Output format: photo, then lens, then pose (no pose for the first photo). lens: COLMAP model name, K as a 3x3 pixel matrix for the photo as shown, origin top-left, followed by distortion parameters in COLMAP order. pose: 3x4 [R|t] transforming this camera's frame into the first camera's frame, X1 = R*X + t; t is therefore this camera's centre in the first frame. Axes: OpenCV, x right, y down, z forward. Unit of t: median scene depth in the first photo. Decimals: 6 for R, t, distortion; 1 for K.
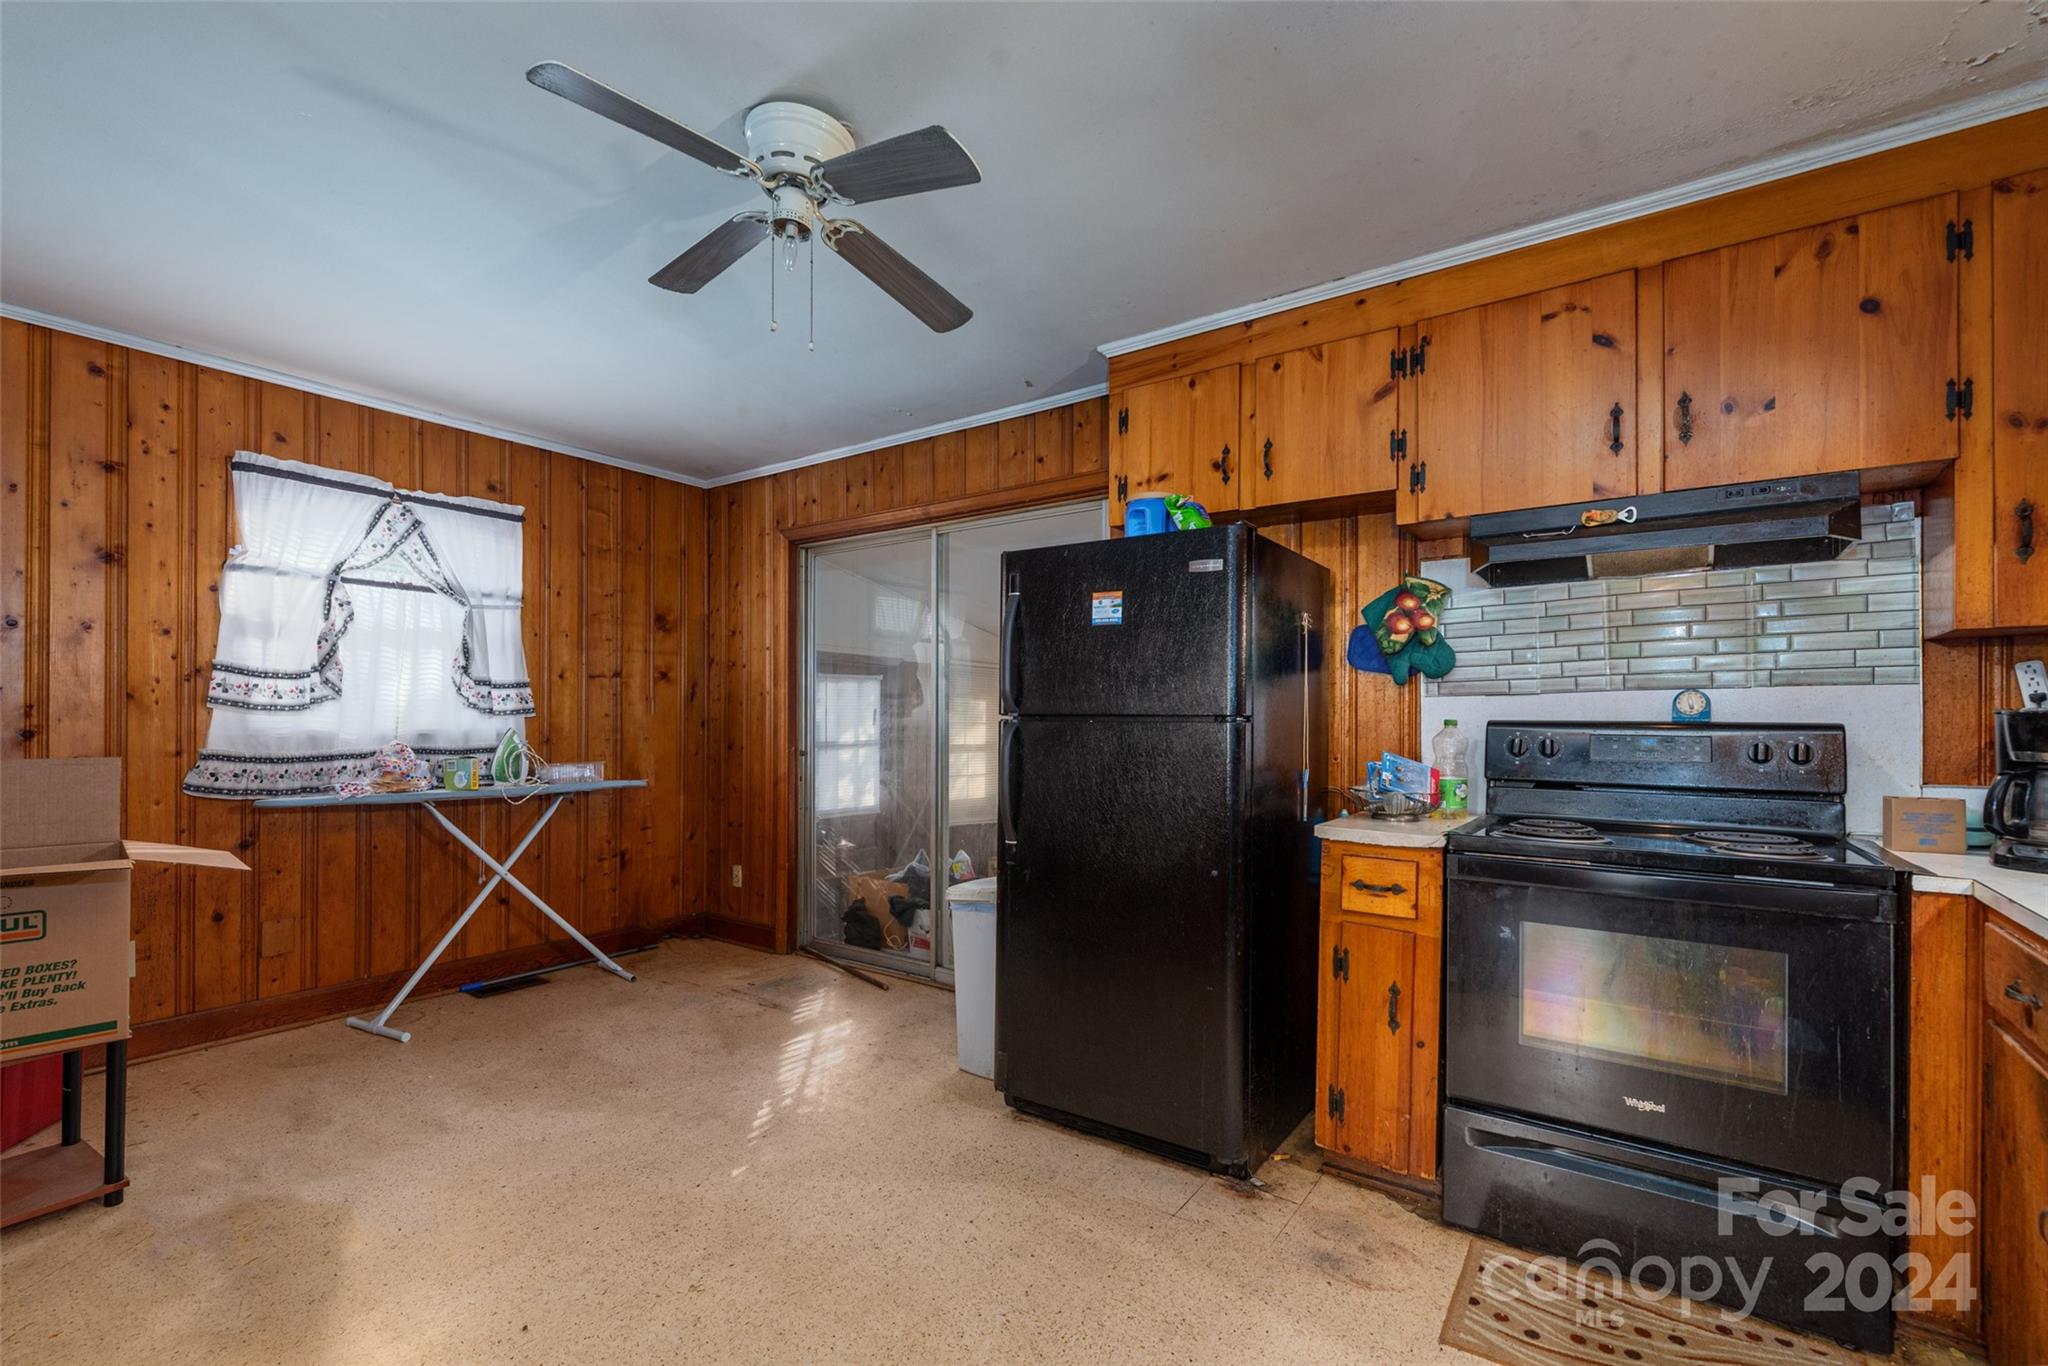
lens RADIAL K [[899.9, 0, 1014.3], [0, 899.9, 716.1], [0, 0, 1]] dist [0.000253, -0.000042]
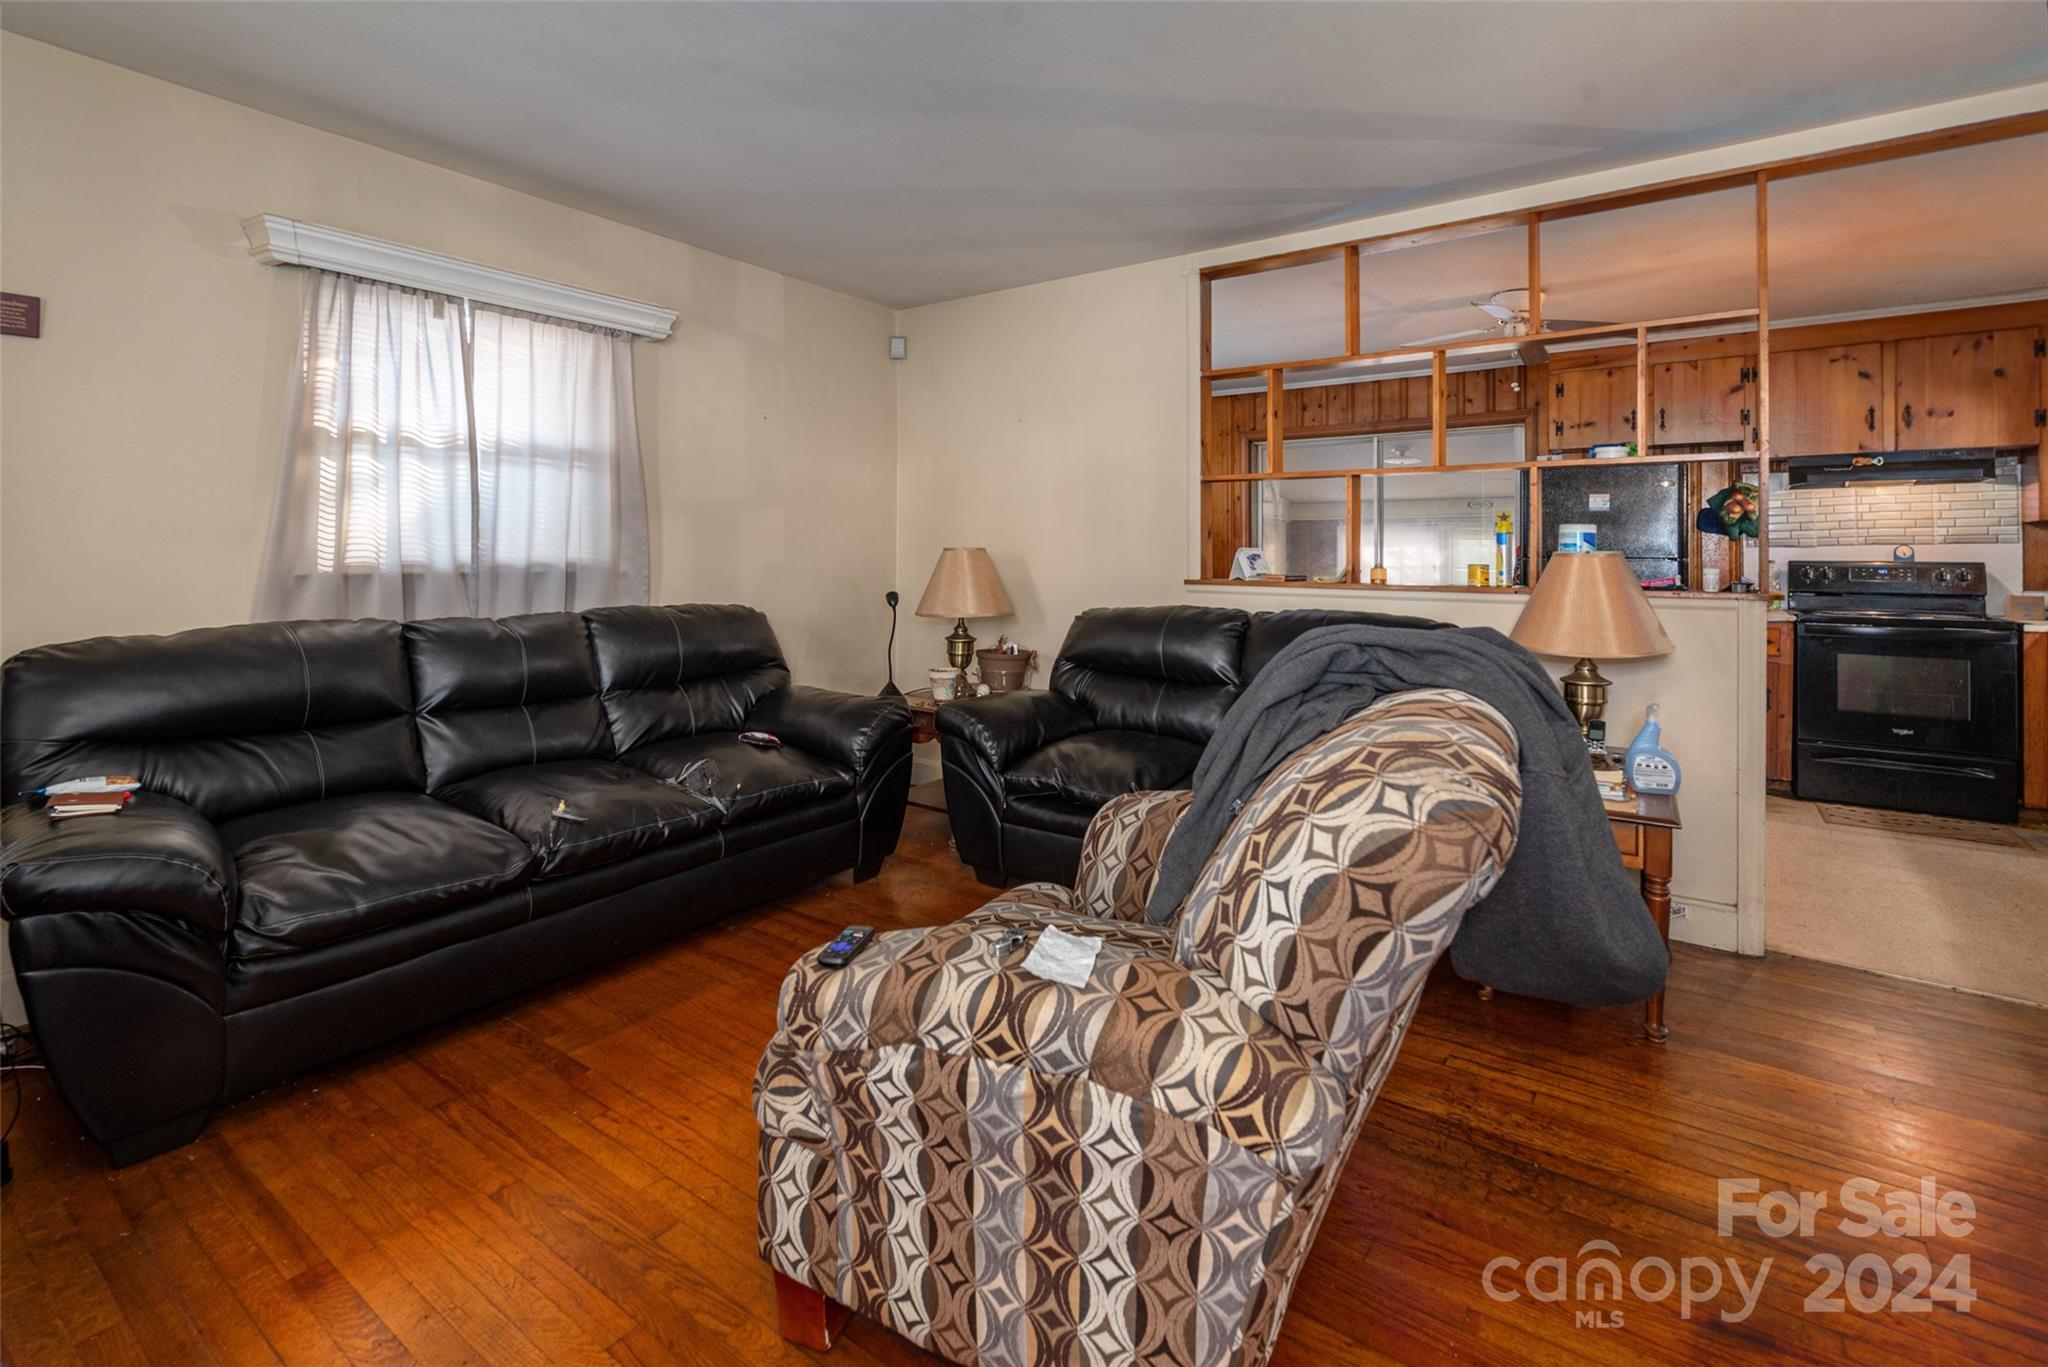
lens RADIAL K [[940.6, 0, 1019.7], [0, 940.6, 547.6], [0, 0, 1]] dist [0.000574, -0.000037]
pose [[0.999990, 0.003890, -0.001984, -1.255140], [-0.003910, 0.999945, -0.009772, 0.004204], [0.001946, 0.009779, 0.999950, -1.136220]]
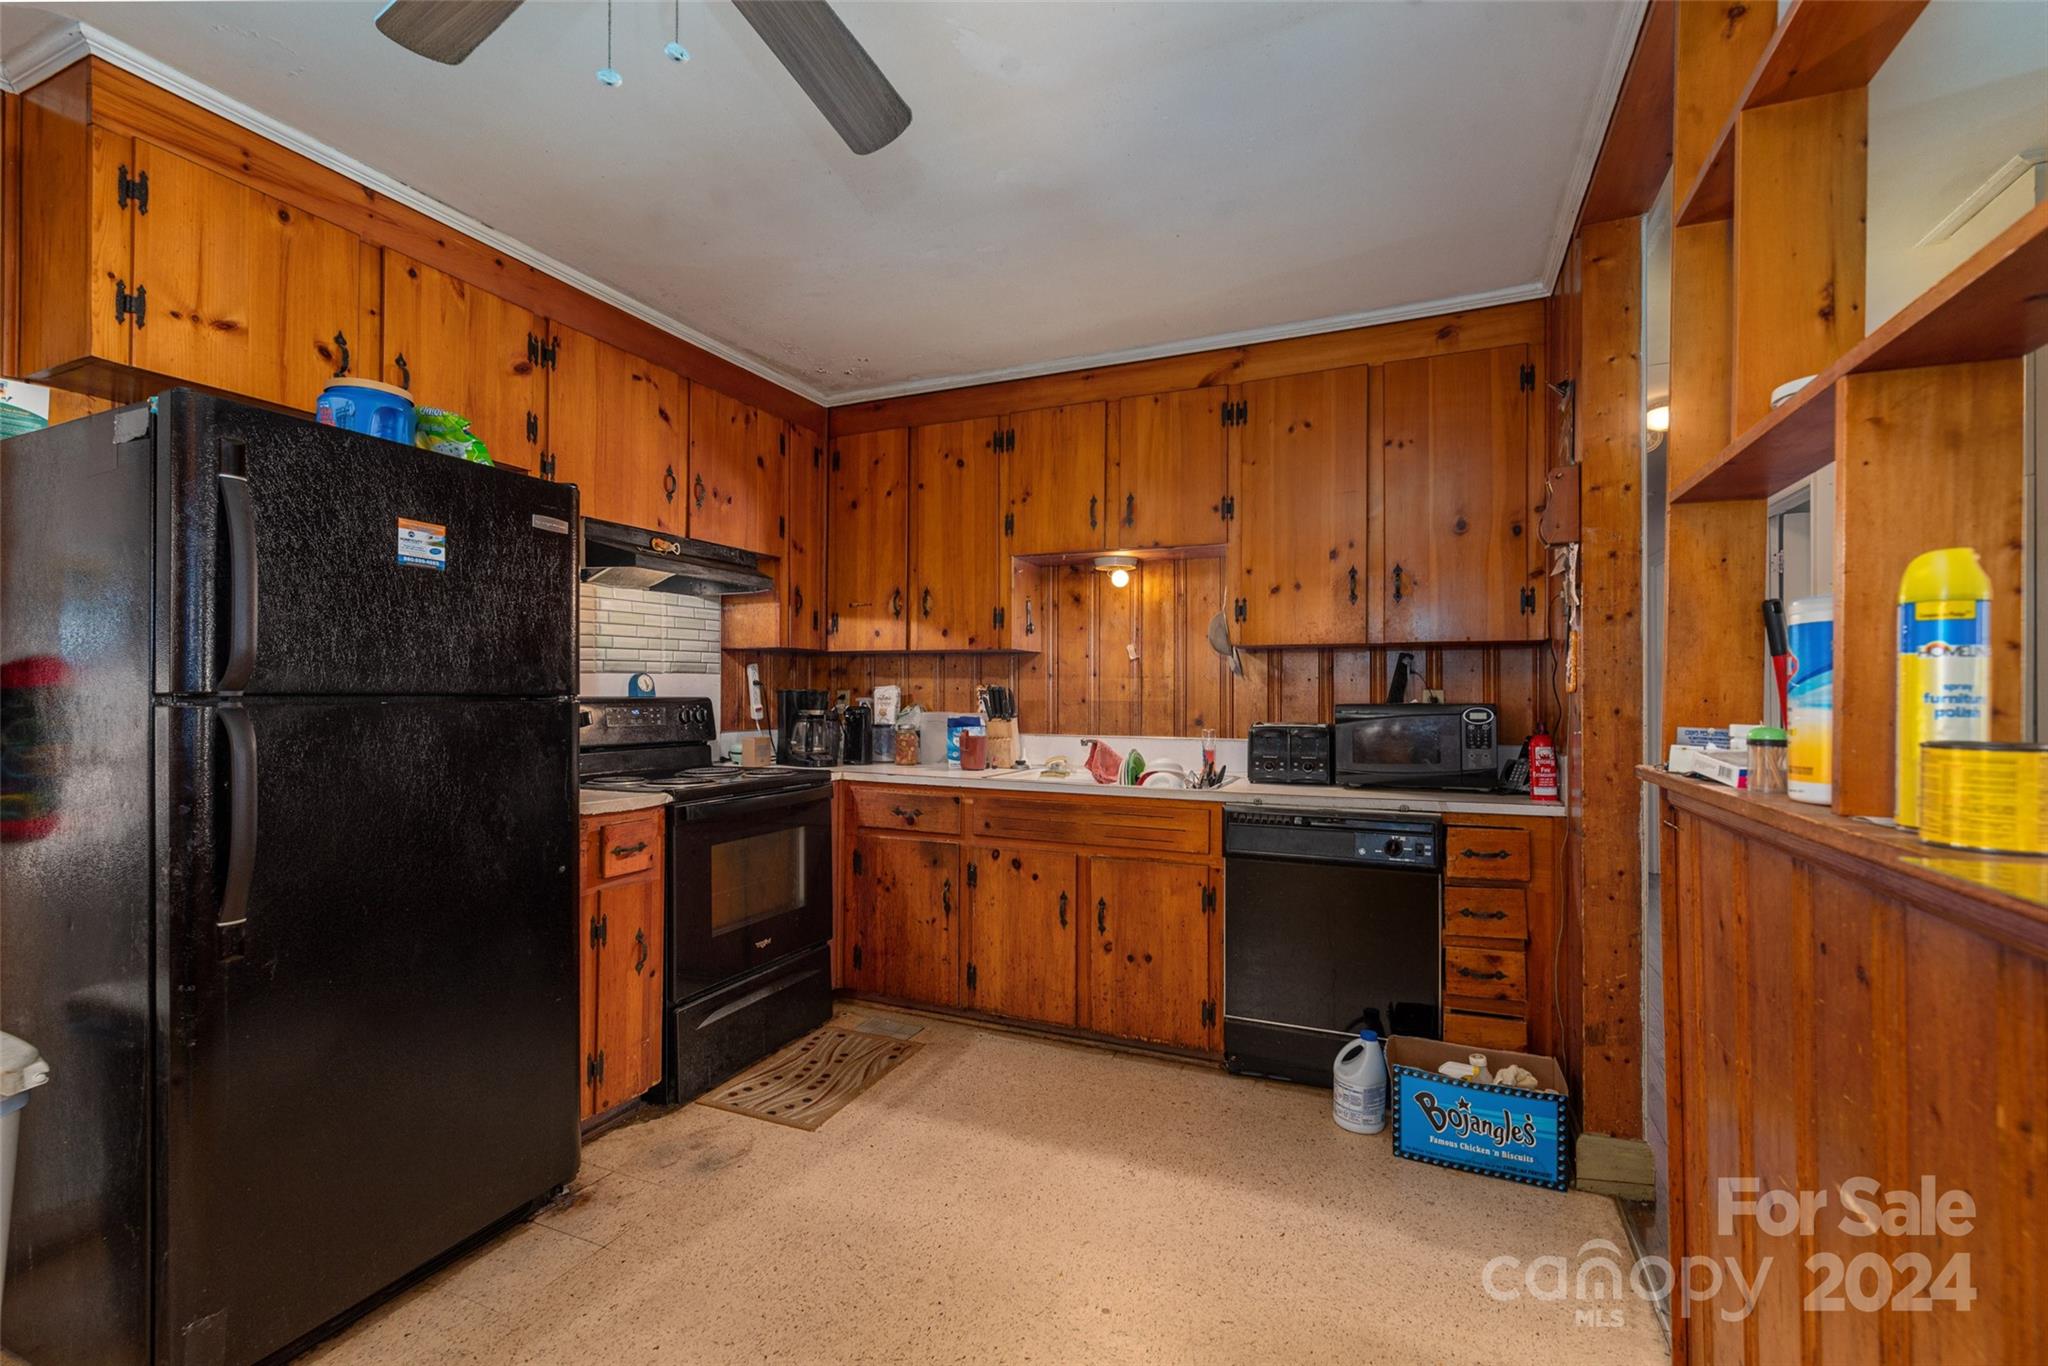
lens RADIAL K [[875.7, 0, 1024.0], [0, 875.7, 683.0], [0, 0, 1]] dist [-0.012238, 0.000139]
pose [[-0.210445, 0.005941, 0.977588, -0.733796], [-0.004669, 0.999964, -0.007083, -0.007812], [-0.977595, -0.006055, -0.210410, 0.738675]]
